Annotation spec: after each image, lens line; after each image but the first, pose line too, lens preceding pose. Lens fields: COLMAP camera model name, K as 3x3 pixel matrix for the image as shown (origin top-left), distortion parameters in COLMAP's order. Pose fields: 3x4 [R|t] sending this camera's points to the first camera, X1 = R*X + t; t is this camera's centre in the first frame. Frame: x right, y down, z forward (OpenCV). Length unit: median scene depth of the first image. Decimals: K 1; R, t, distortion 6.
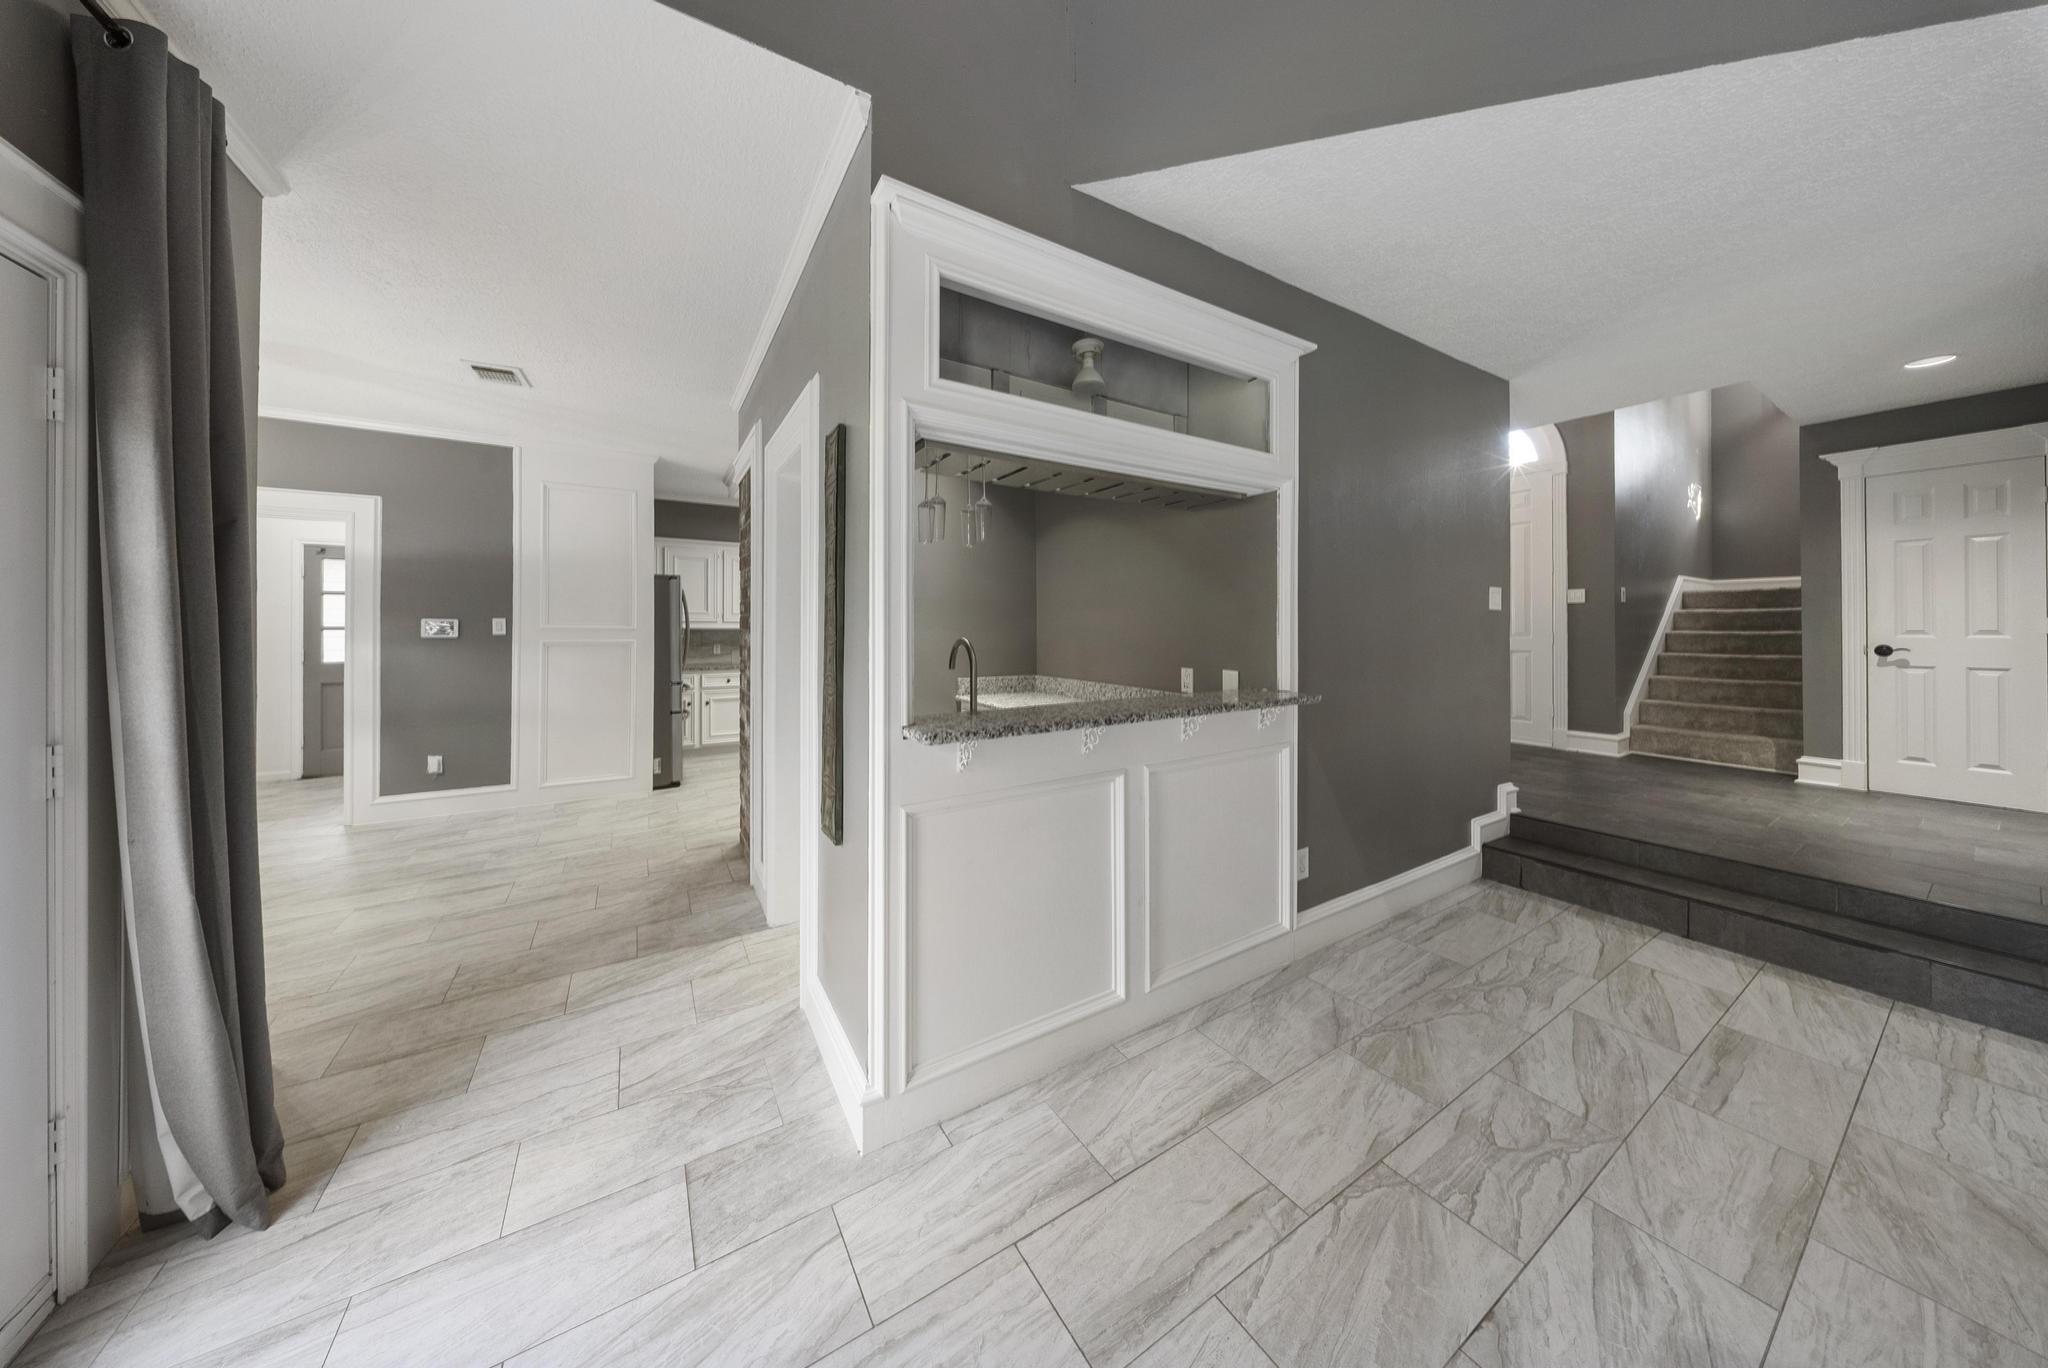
lens RADIAL K [[625.5, 0, 1018.3], [0, 625.5, 634.4], [0, 0, 1]] dist [0.000342, -0.000004]
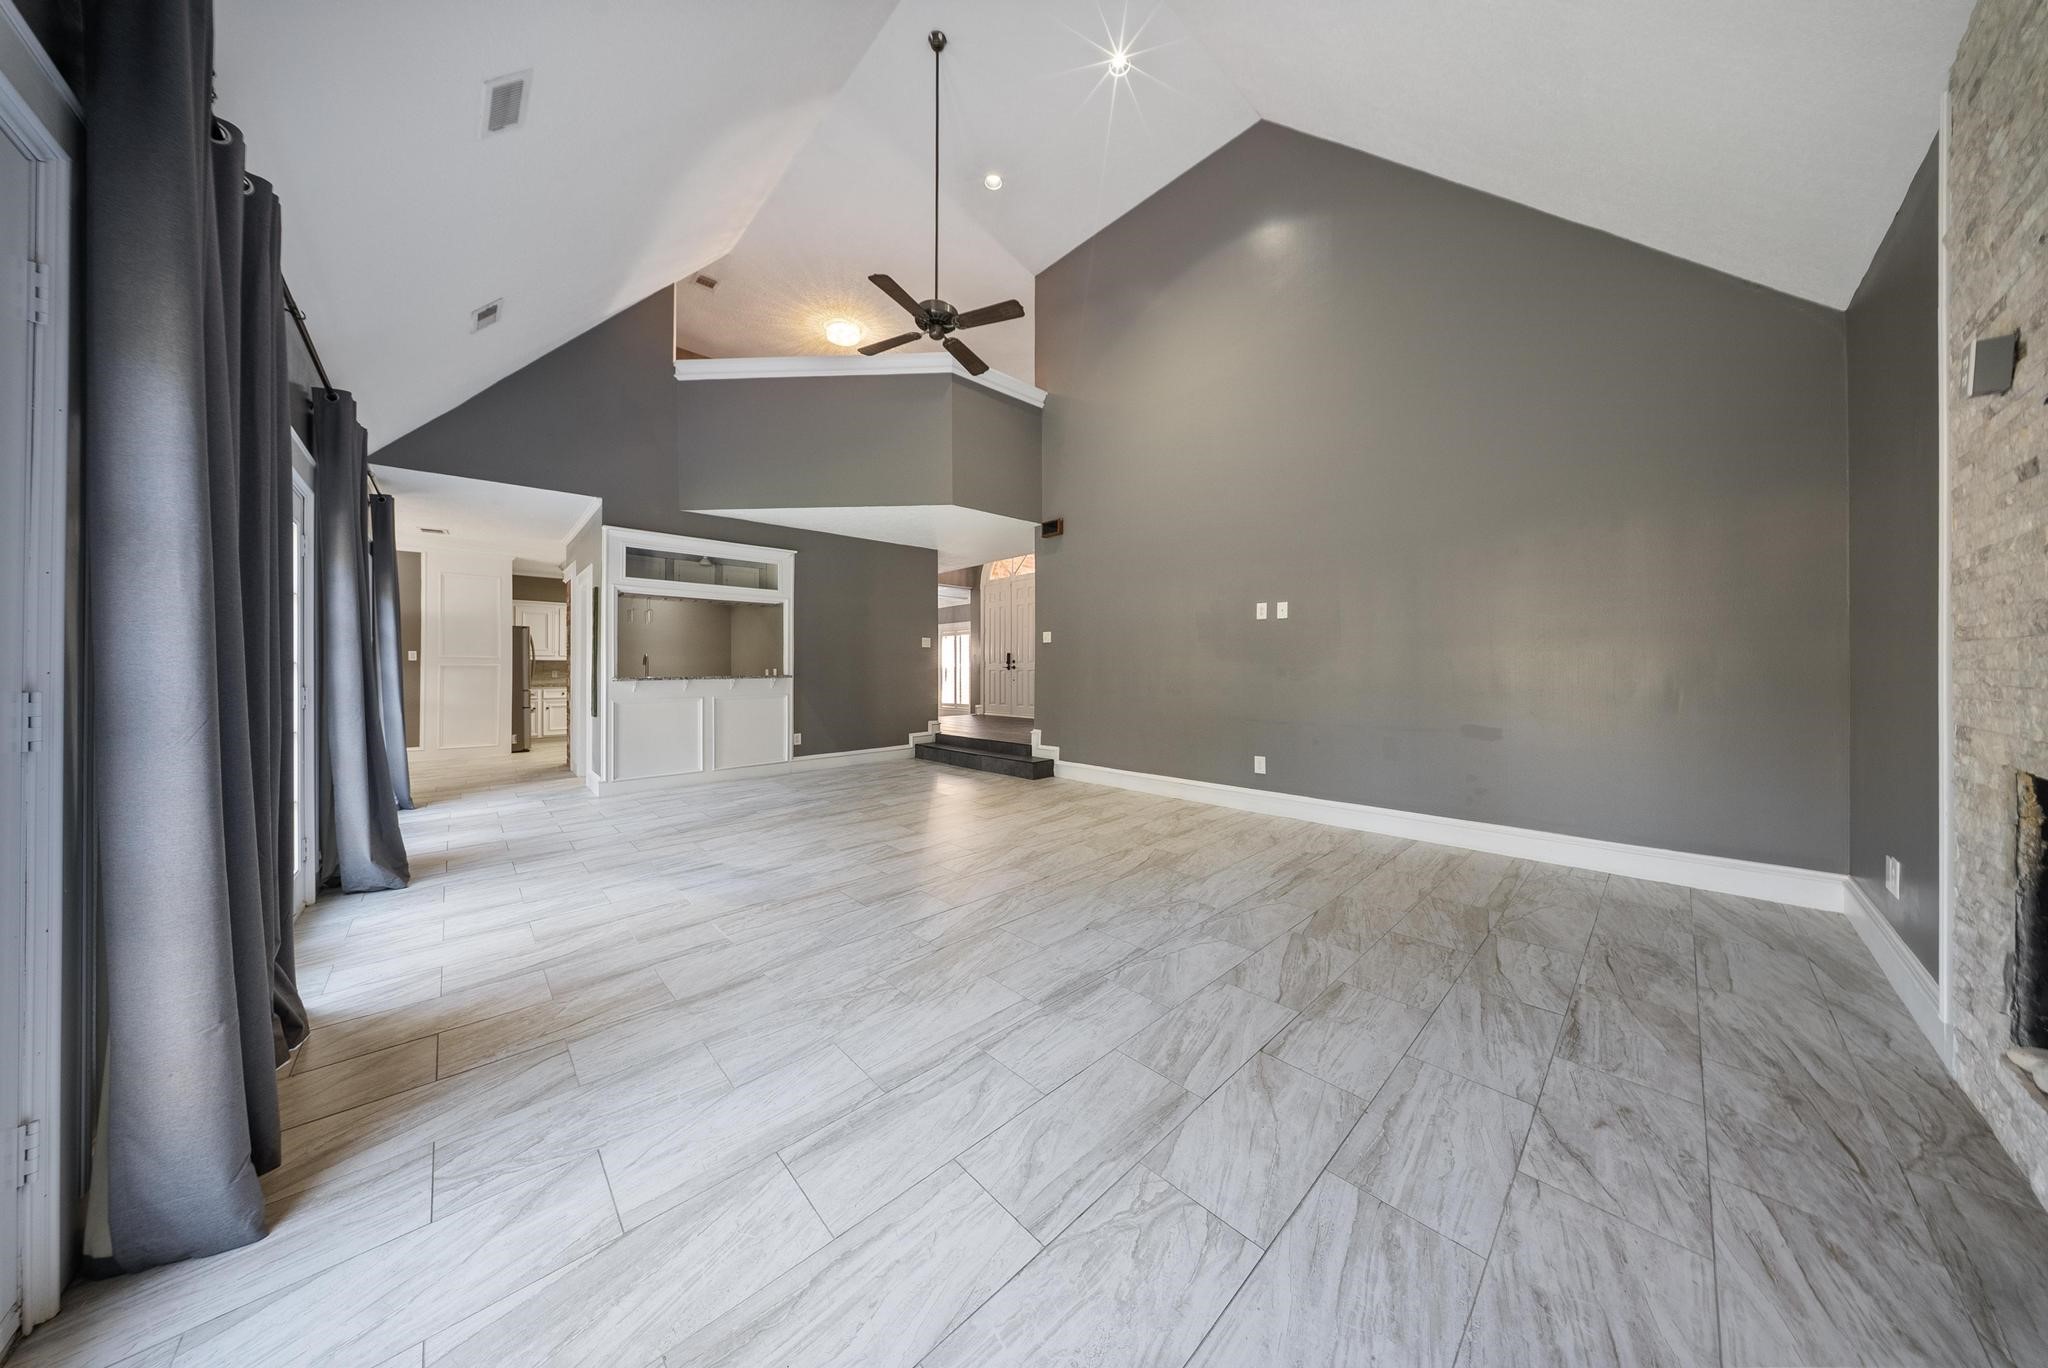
lens RADIAL K [[610.5, 0, 1021.7], [0, 610.5, 674.6], [0, 0, 1]] dist [-0.001037, -0.000076]
pose [[0.979614, -0.005493, 0.200814, 0.745729], [0.007315, 0.999939, -0.008330, 0.100767], [-0.200756, 0.009629, 0.979594, -1.524623]]
